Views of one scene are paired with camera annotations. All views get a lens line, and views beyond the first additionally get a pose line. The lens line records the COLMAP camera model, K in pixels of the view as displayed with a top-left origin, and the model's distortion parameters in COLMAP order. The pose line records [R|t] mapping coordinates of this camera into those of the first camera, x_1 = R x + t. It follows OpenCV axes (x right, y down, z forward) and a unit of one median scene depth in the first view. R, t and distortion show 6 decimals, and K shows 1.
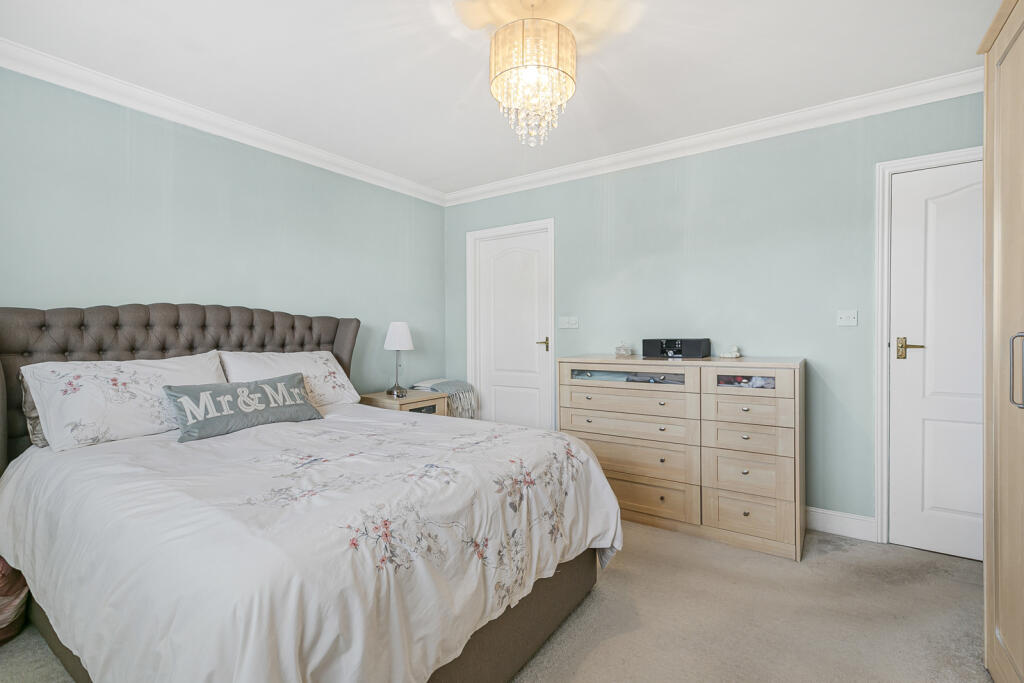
lens RADIAL K [[468.2, 0, 513.6], [0, 468.2, 336.6], [0, 0, 1]] dist [0.004503, 0.000499]
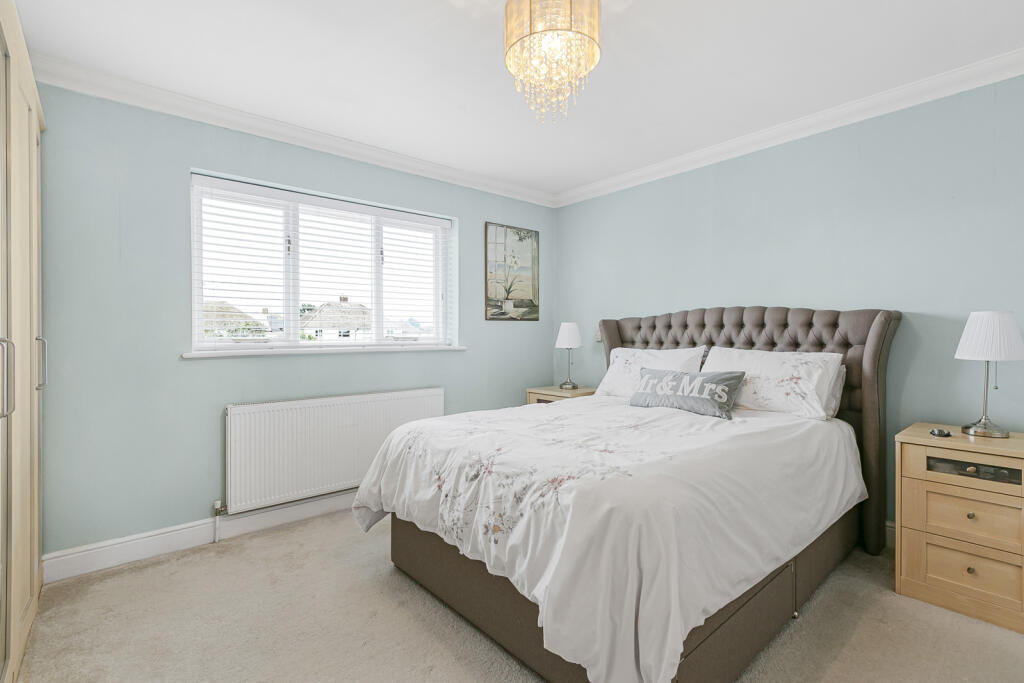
lens RADIAL K [[468.2, 0, 513.6], [0, 468.2, 336.6], [0, 0, 1]] dist [0.004503, 0.000499]
pose [[-0.262376, 0.007314, -0.964938, 0.764259], [-0.000575, 0.999970, 0.007735, -0.005273], [0.964966, 0.002584, -0.262364, 0.964656]]
